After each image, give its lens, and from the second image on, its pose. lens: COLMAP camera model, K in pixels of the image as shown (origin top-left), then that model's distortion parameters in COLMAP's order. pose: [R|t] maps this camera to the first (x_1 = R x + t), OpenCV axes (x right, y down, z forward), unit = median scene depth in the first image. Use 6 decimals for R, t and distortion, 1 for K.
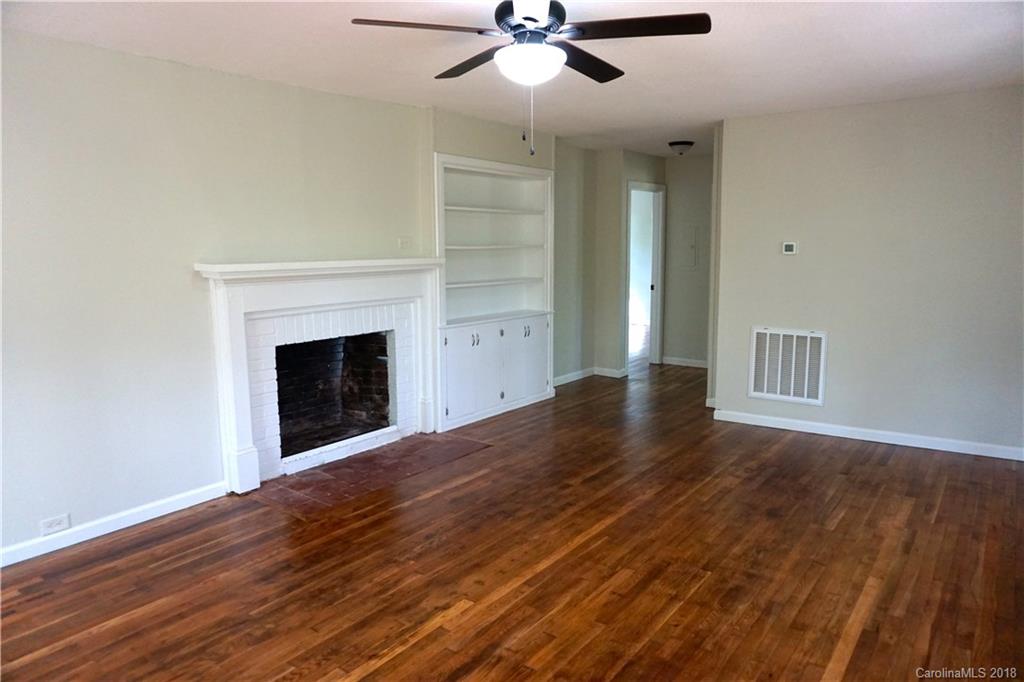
lens RADIAL K [[682.6, 0, 512.0], [0, 682.6, 341.0], [0, 0, 1]] dist [-0.027823, 0.003794]
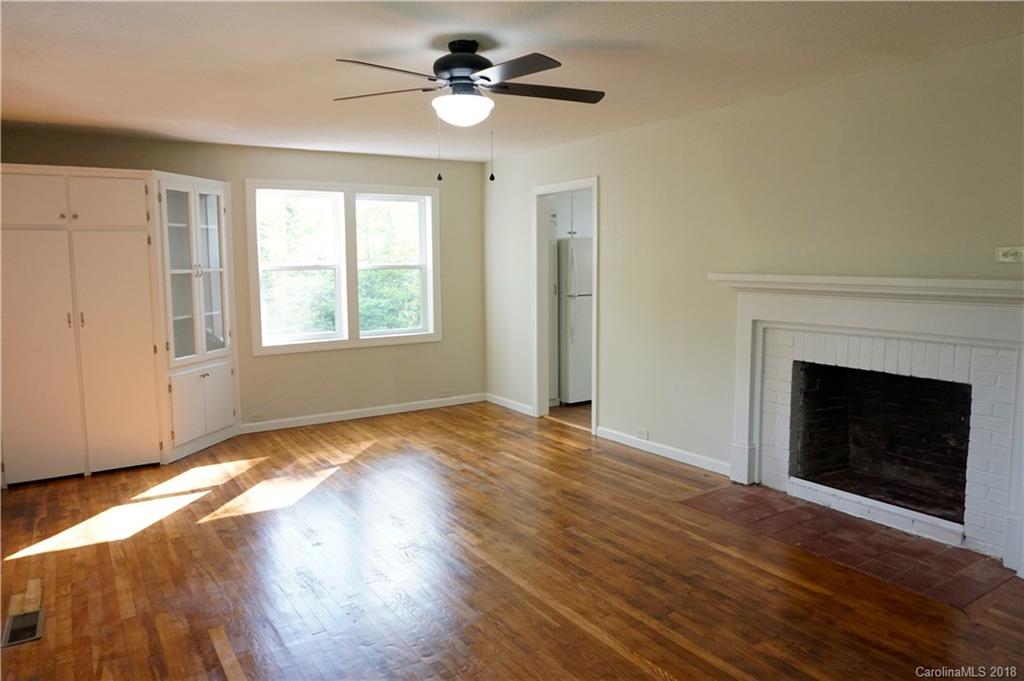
lens RADIAL K [[682.6, 0, 512.0], [0, 682.6, 340.5], [0, 0, 1]] dist [-0.027823, 0.003794]
pose [[-0.331315, 0.119873, -0.935874, 0.693394], [-0.124624, 0.977646, 0.169342, -0.134498], [0.935253, 0.172738, -0.308970, 0.914694]]
